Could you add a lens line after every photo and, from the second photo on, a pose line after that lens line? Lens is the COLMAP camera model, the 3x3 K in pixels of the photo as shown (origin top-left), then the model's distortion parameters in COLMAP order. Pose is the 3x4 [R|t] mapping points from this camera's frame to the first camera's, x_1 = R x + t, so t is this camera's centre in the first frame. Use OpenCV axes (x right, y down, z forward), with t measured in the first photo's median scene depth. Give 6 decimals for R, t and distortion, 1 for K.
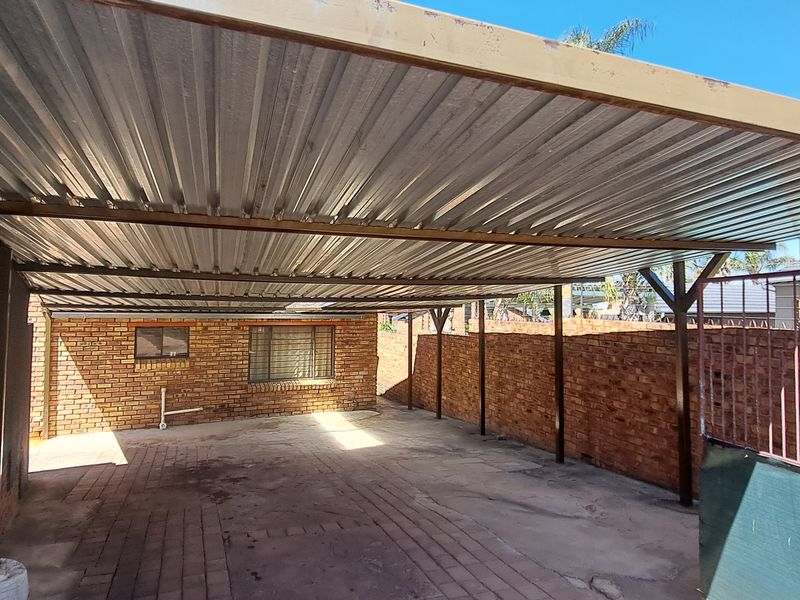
lens RADIAL K [[536.2, 0, 381.2], [0, 536.2, 287.3], [0, 0, 1]] dist [-0.001835, 0.002284]
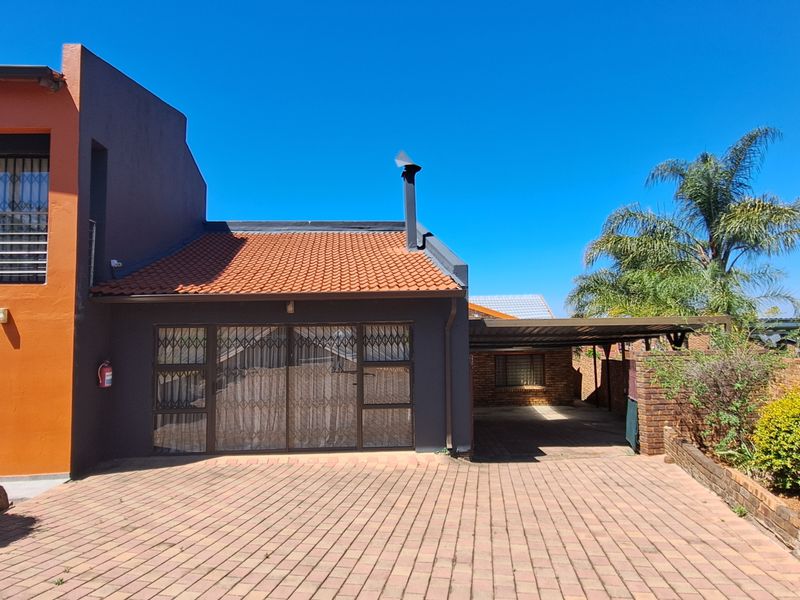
lens RADIAL K [[536.2, 0, 381.2], [0, 536.2, 287.3], [0, 0, 1]] dist [-0.001835, 0.002284]
pose [[0.900559, -0.052898, -0.431503, 0.191825], [0.035585, 0.998208, -0.048103, -0.077001], [0.433275, 0.027964, 0.900828, -0.756141]]
